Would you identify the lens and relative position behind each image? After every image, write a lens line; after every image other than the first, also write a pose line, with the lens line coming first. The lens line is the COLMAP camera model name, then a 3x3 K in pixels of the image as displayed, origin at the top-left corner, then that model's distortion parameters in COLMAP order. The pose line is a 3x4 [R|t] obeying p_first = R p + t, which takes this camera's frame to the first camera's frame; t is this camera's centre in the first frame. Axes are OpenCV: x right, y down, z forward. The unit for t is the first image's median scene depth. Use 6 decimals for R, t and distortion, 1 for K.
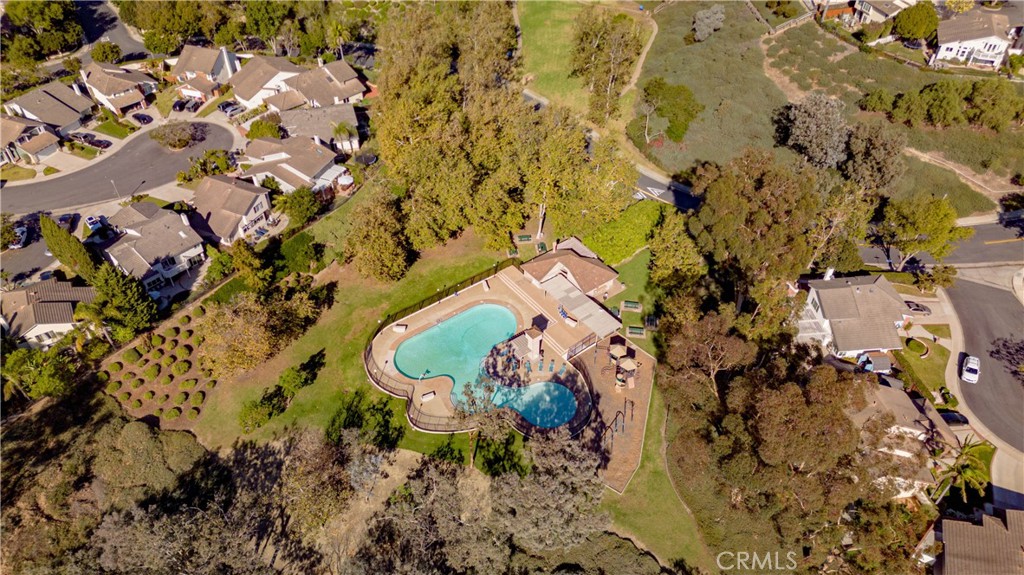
lens RADIAL K [[720.0, 0, 514.1], [0, 720.0, 289.7], [0, 0, 1]] dist [0.065757, -0.005687]
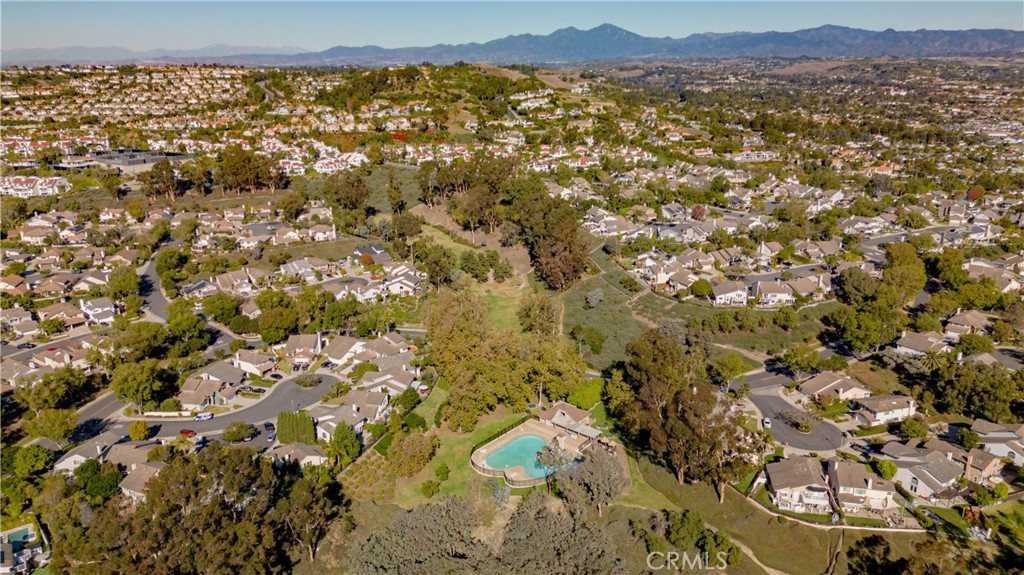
lens RADIAL K [[720.0, 0, 510.9], [0, 720.0, 287.4], [0, 0, 1]] dist [0.065757, -0.005687]
pose [[0.975811, -0.073109, 0.206028, -0.338326], [0.153119, 0.901214, -0.405424, 0.334408], [-0.156035, 0.427164, 0.890609, -0.616609]]
